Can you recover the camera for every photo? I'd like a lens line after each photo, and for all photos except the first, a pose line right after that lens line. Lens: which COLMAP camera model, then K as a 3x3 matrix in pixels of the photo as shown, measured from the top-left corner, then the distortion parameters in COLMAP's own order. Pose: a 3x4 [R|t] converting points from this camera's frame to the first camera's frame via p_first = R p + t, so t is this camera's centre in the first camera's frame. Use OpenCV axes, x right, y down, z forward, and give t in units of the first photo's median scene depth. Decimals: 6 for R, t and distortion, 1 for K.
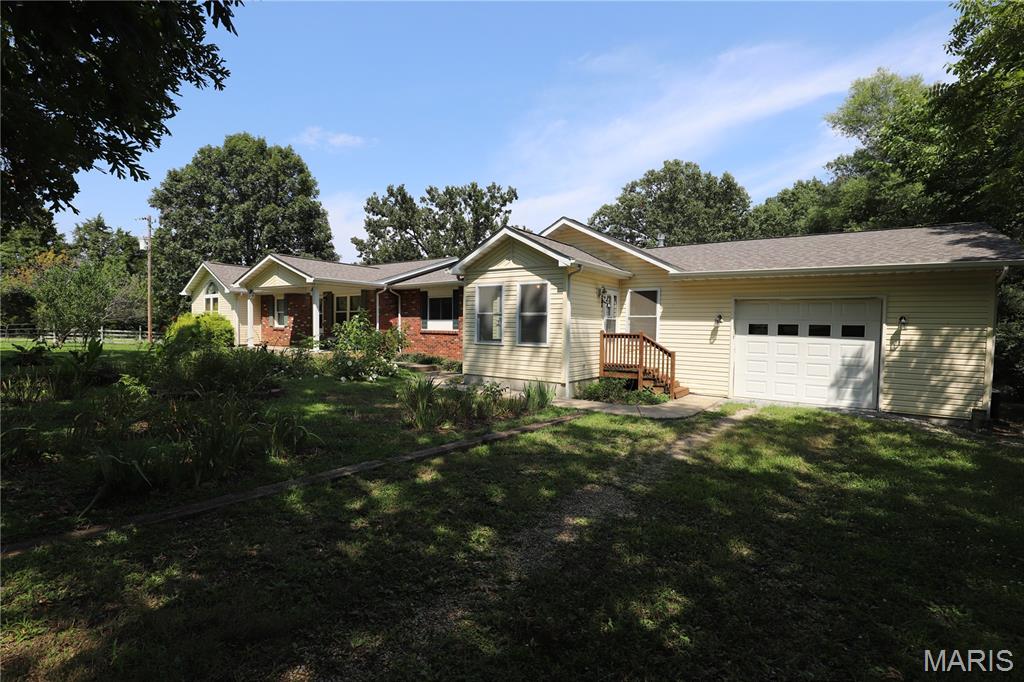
lens RADIAL K [[489.6, 0, 512.0], [0, 489.6, 341.0], [0, 0, 1]] dist [-0.042944, -0.000195]
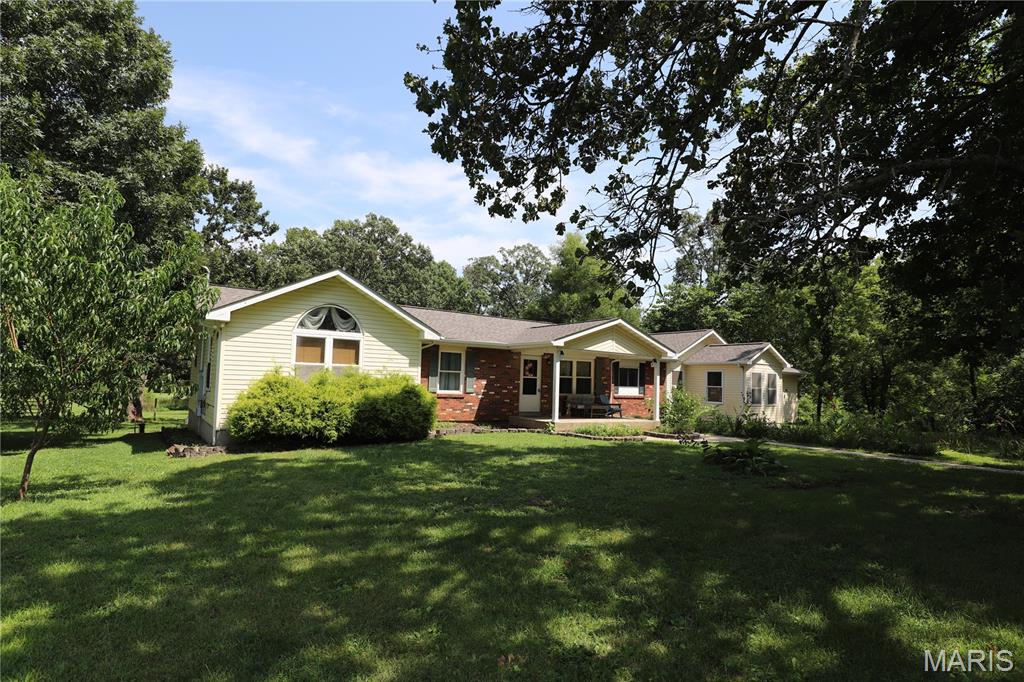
lens RADIAL K [[516.8, 0, 512.0], [0, 516.8, 341.0], [0, 0, 1]] dist [0.000670, 0.000025]
pose [[0.323487, 0.063639, 0.944090, -2.173632], [-0.007610, 0.997879, -0.064657, -0.105933], [-0.946202, 0.013731, 0.323285, 1.286276]]
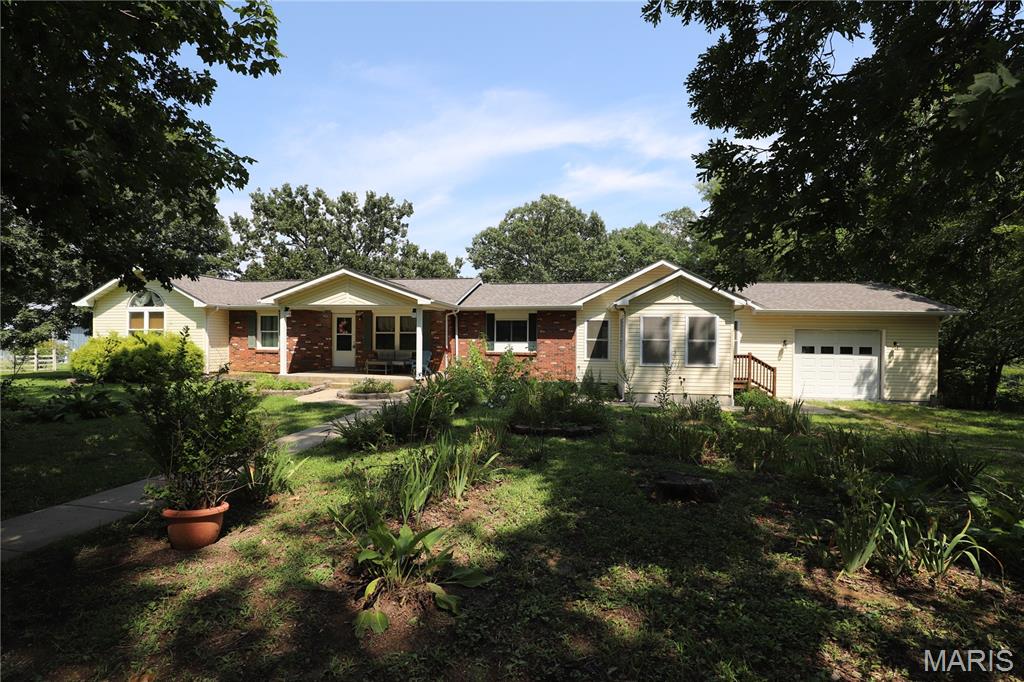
lens RADIAL K [[481.2, 0, 512.0], [0, 481.2, 341.0], [0, 0, 1]] dist [-0.040810, 0.000147]
pose [[0.880295, -0.010145, 0.474319, -0.942918], [0.018451, 0.999747, -0.012859, -0.047420], [-0.474068, 0.020072, 0.880259, 0.155475]]
